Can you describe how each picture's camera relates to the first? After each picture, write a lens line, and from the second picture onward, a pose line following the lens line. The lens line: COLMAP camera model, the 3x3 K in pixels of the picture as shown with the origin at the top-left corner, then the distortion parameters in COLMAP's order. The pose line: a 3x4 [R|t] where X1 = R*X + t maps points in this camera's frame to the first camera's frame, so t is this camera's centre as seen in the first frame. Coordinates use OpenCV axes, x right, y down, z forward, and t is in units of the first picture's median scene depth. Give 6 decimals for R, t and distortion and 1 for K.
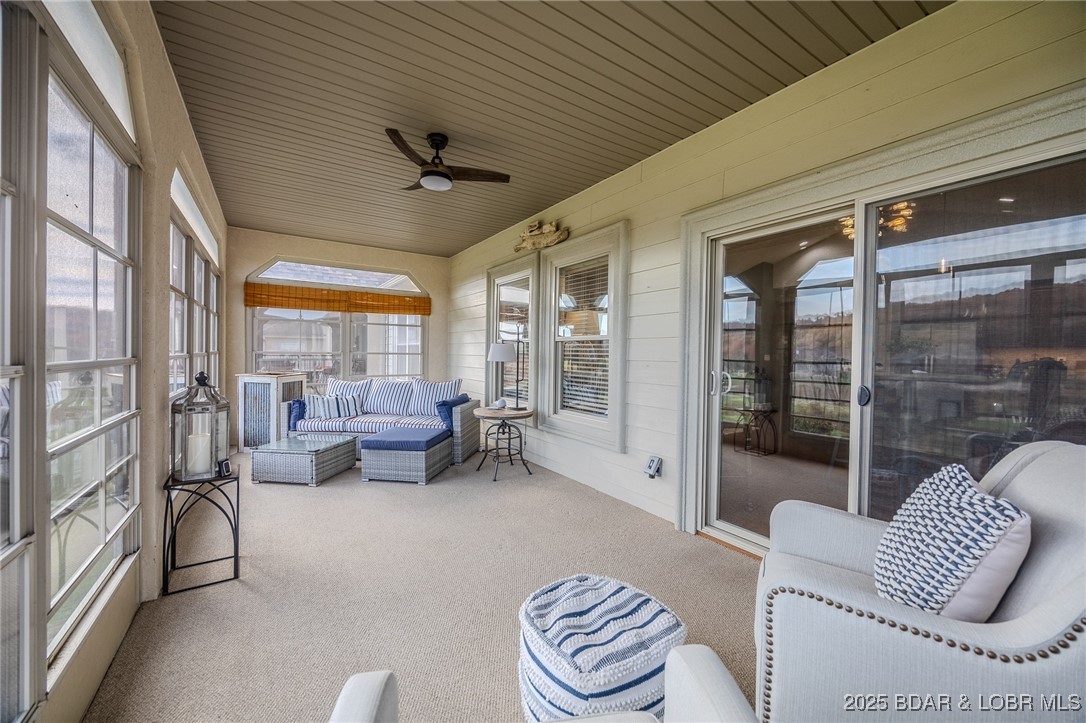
lens RADIAL K [[414.1, 0, 550.3], [0, 414.1, 359.7], [0, 0, 1]] dist [-0.002206, -0.001873]
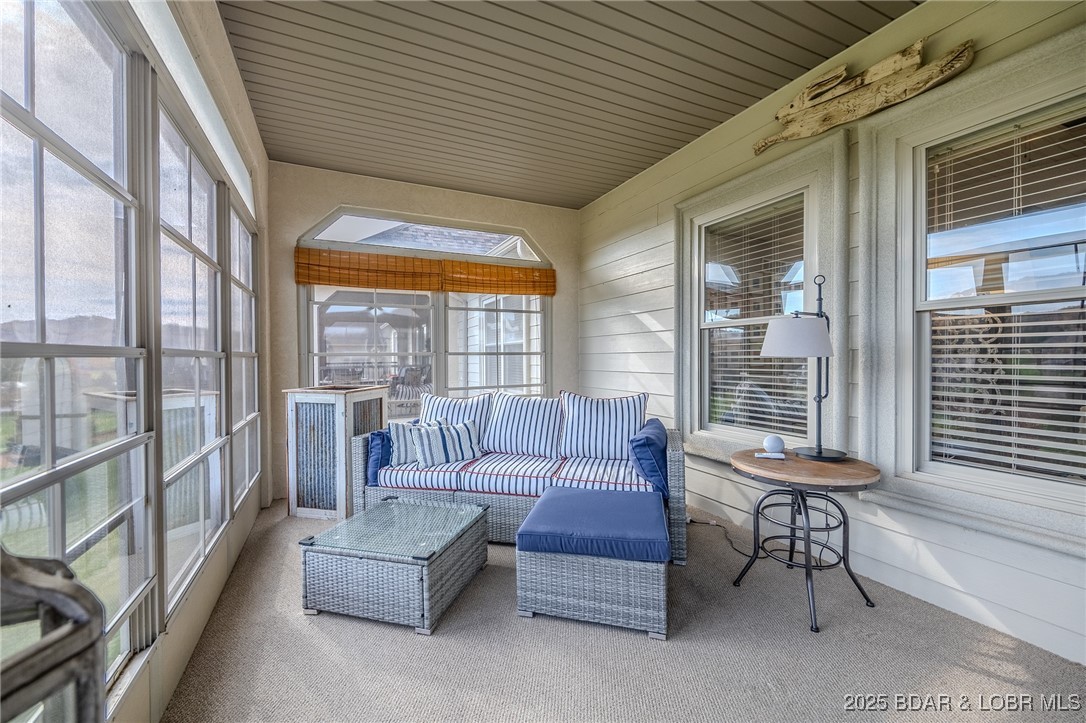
lens RADIAL K [[414.1, 0, 541.0], [0, 414.1, 364.0], [0, 0, 1]] dist [-0.002206, -0.001873]
pose [[0.991022, -0.018161, -0.132457, -0.303575], [0.018030, 0.999835, -0.002184, 0.006209], [0.132475, -0.000224, 0.991186, 0.449728]]
